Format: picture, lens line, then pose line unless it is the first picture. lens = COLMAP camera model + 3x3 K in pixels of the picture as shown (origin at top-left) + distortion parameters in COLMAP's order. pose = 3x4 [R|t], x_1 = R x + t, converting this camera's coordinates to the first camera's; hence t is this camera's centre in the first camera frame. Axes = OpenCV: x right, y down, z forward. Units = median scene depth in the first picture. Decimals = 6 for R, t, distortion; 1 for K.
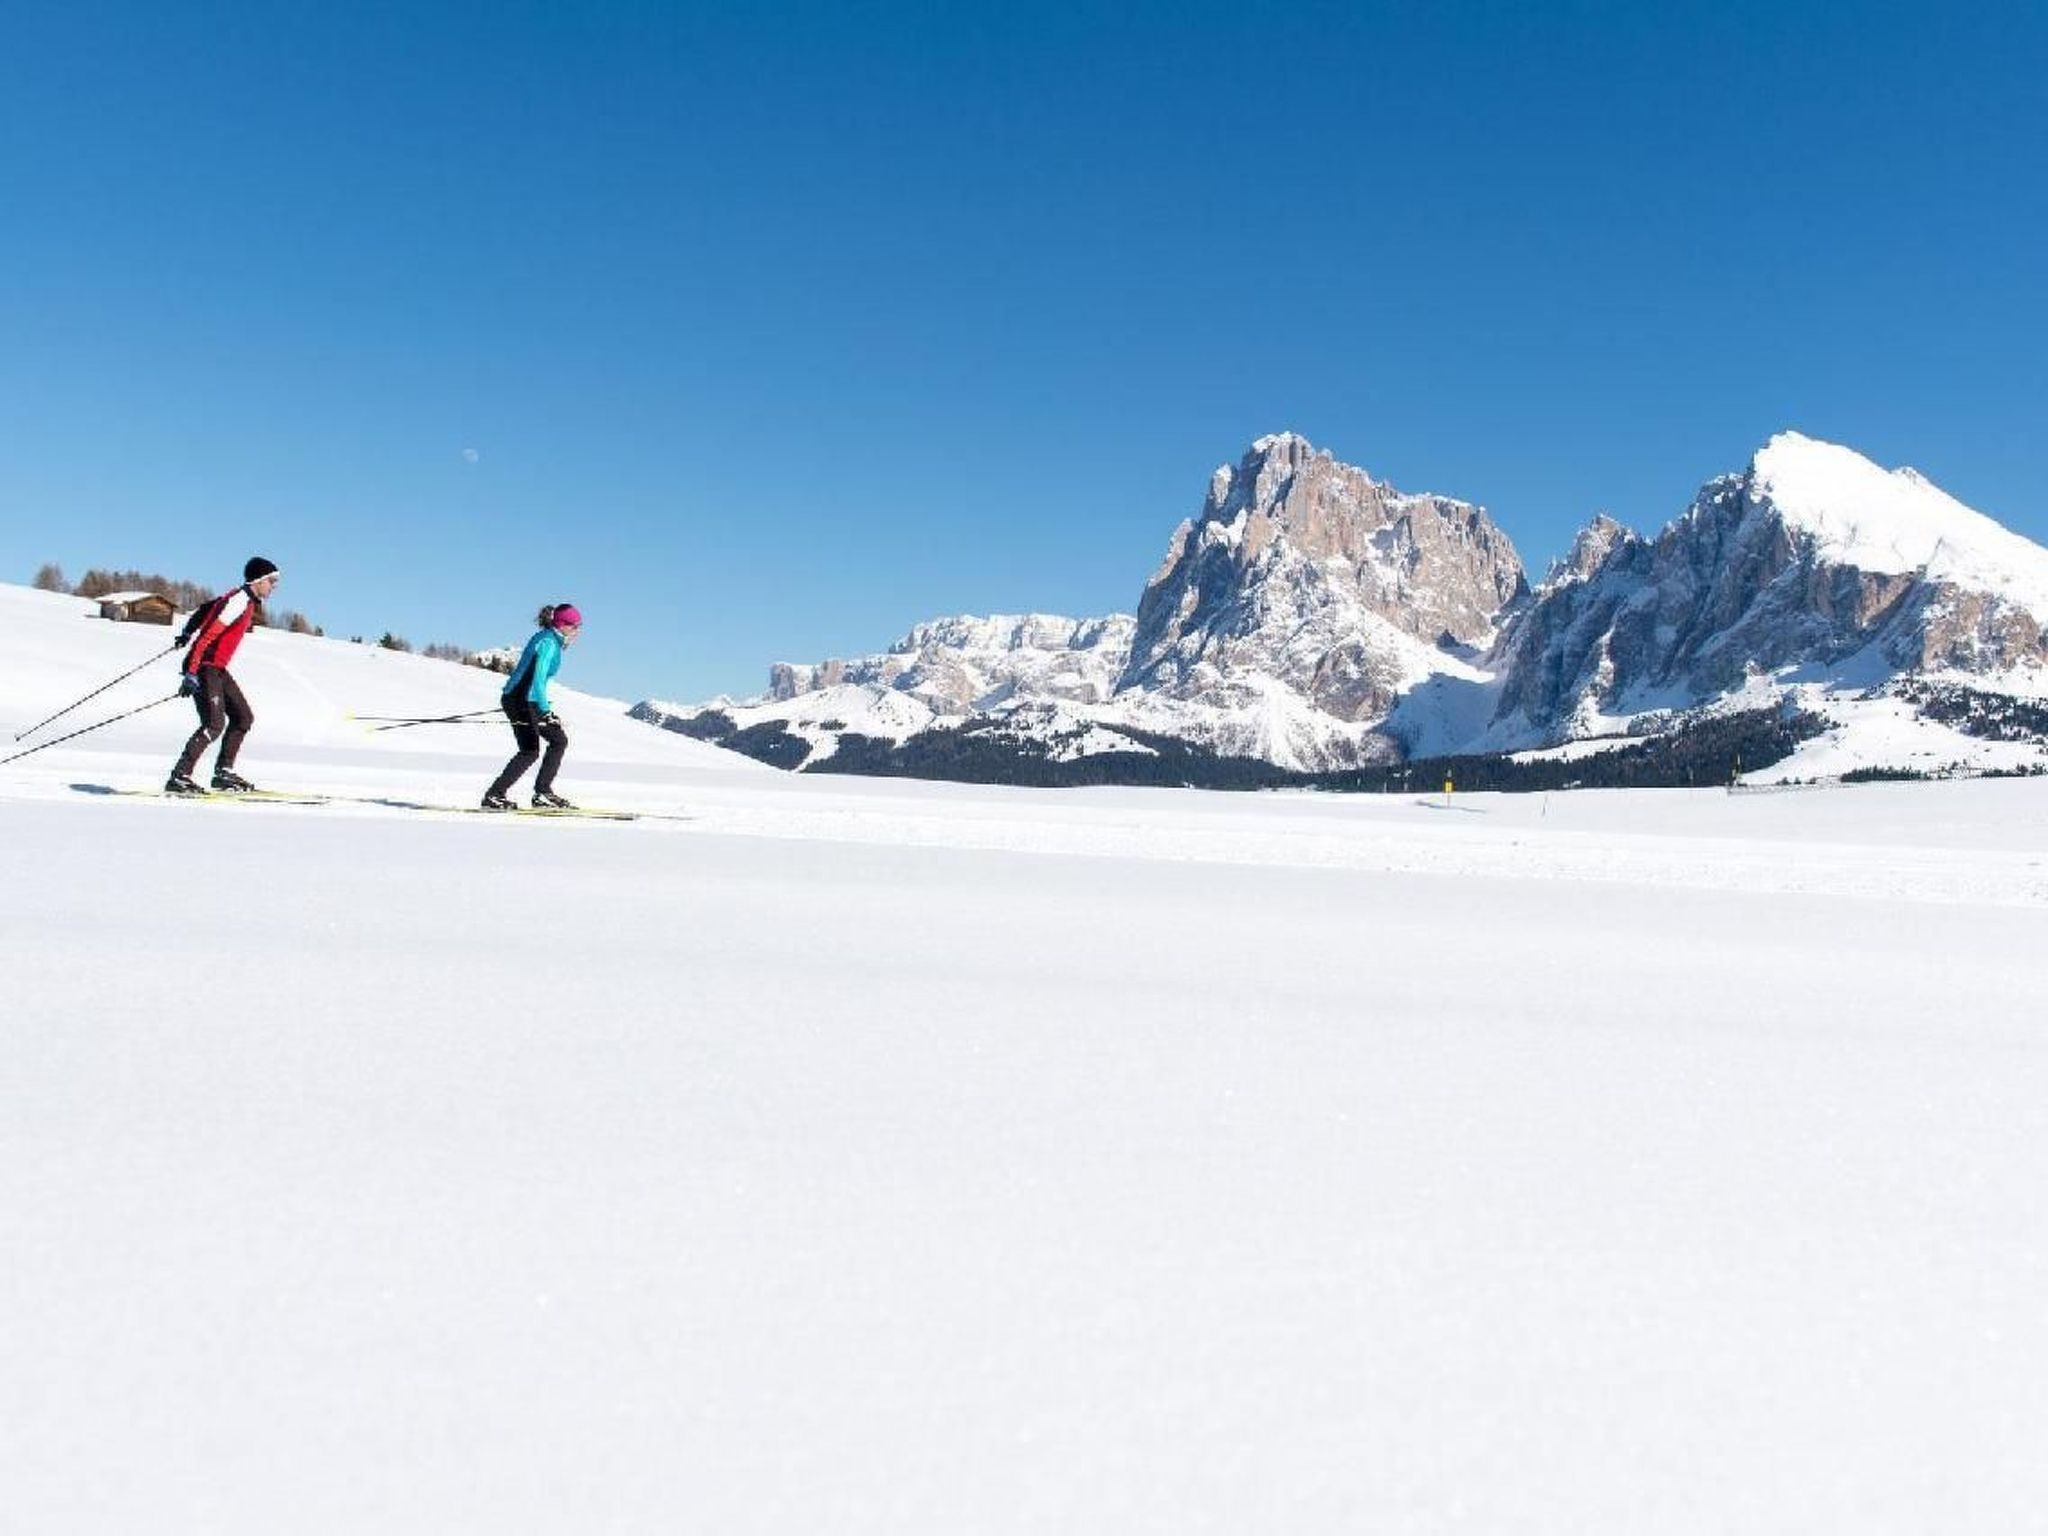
lens RADIAL K [[1548.6, 0, 1024.0], [0, 1548.6, 768.0], [0, 0, 1]] dist [0.001470, -0.000721]
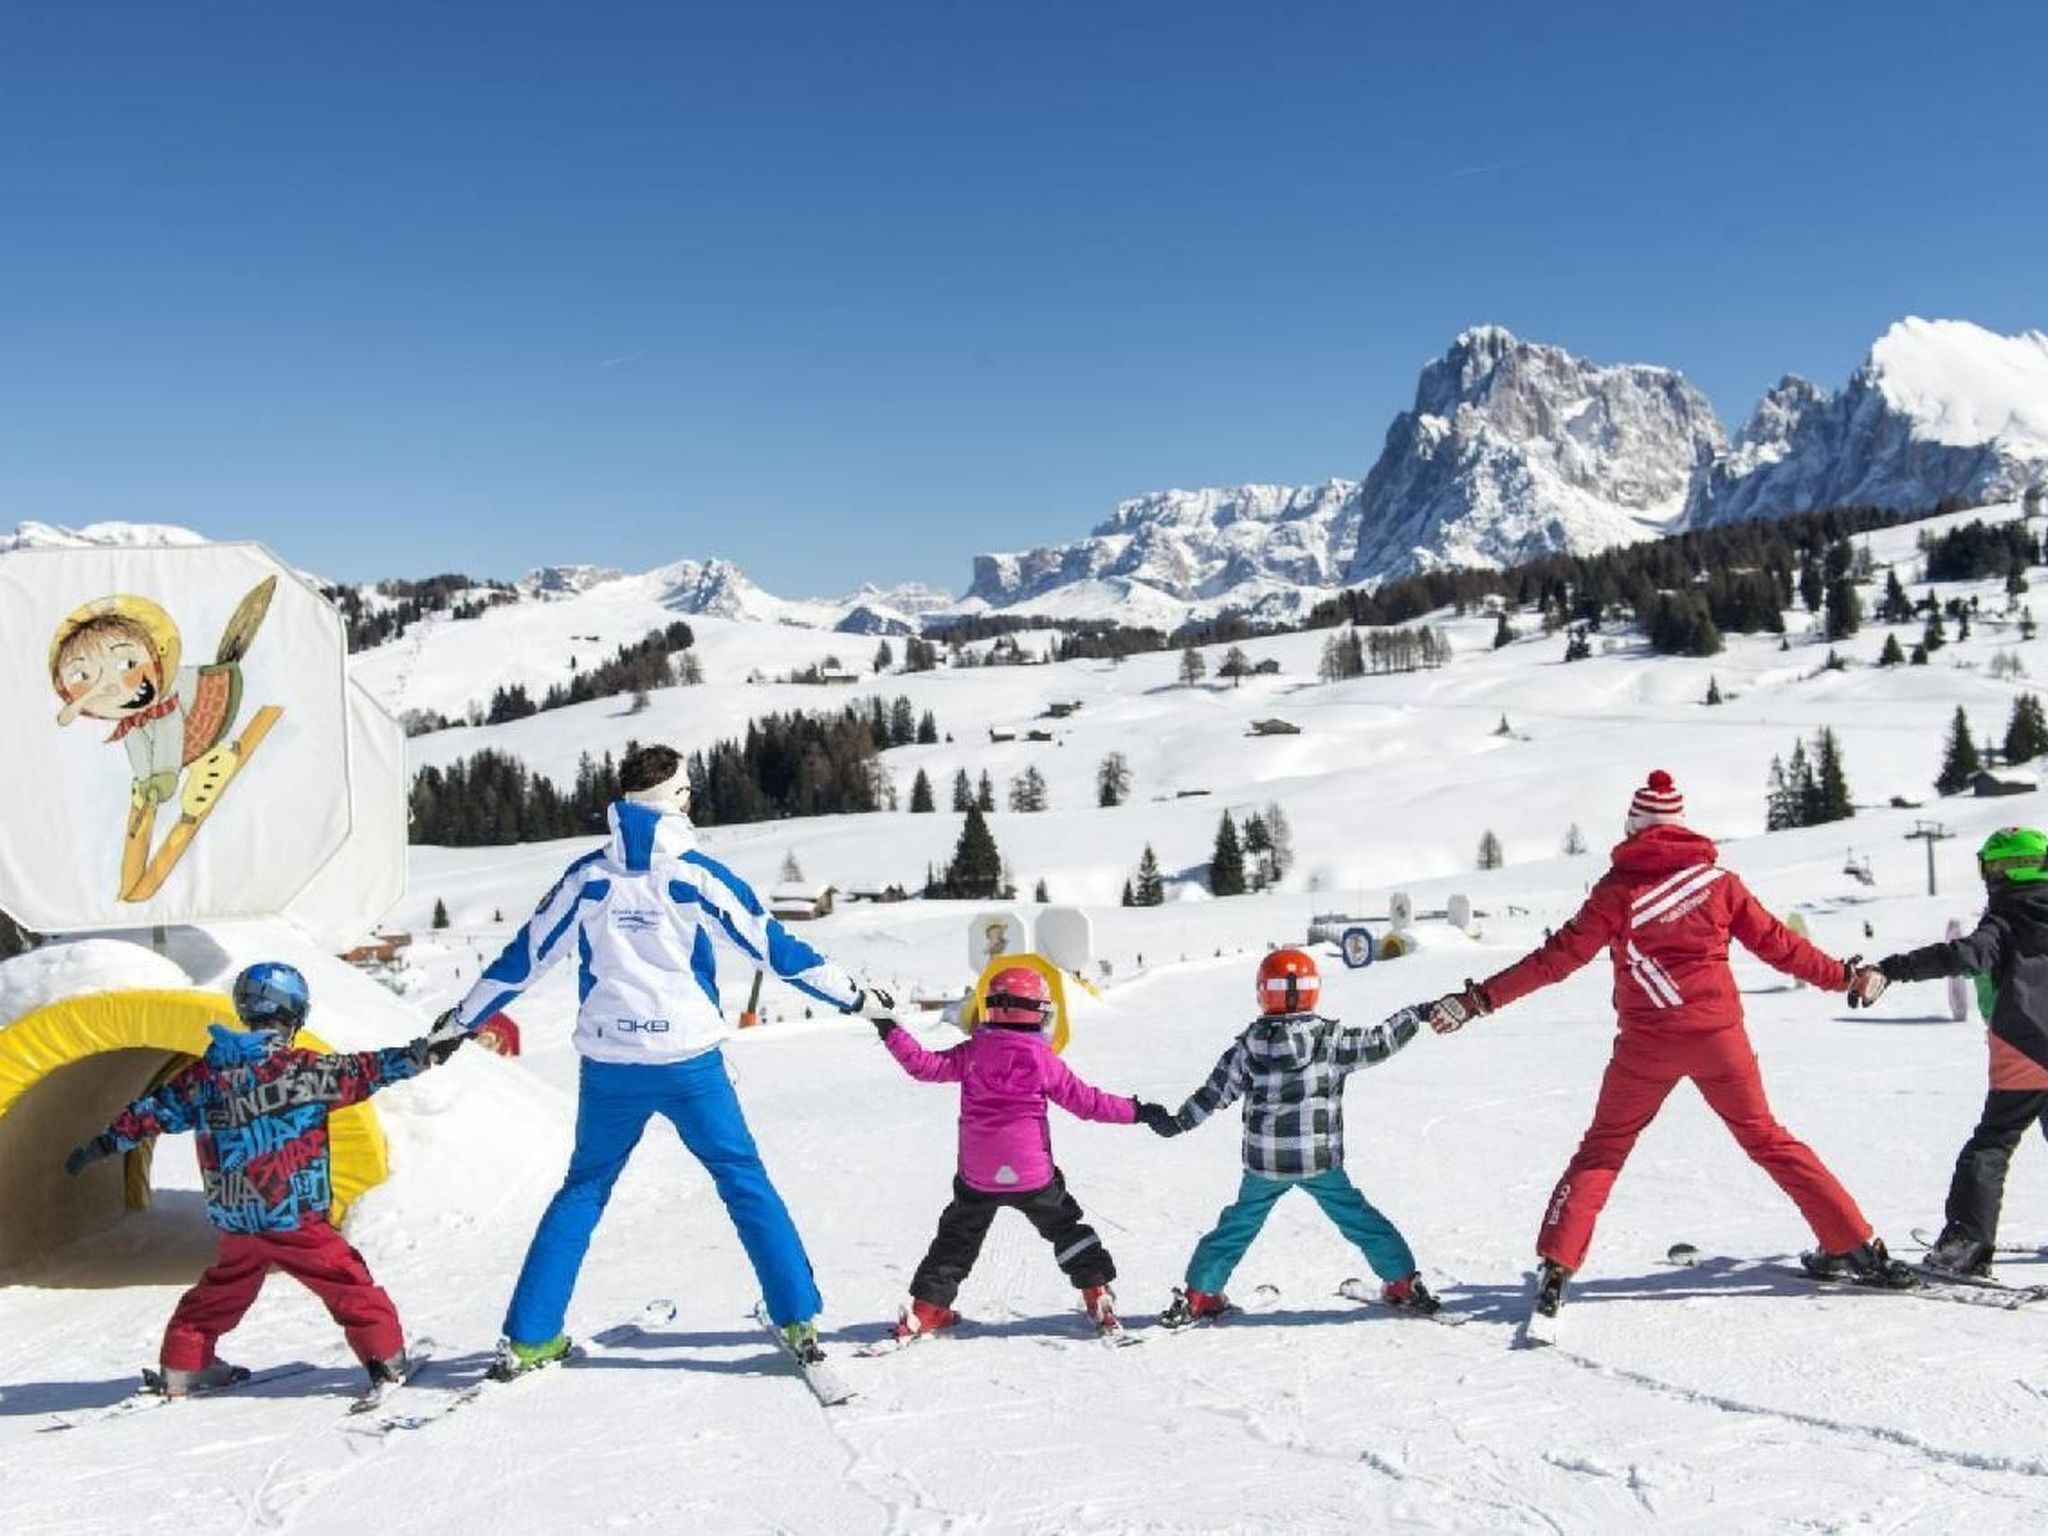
lens RADIAL K [[2289.4, 0, 1024.0], [0, 2289.4, 768.0], [0, 0, 1]] dist [-0.001959, 0.000819]
pose [[0.995160, -0.067043, -0.071846, -0.068722], [0.070723, 0.996244, 0.049963, -0.009321], [0.068227, -0.054803, 0.996164, -0.730763]]
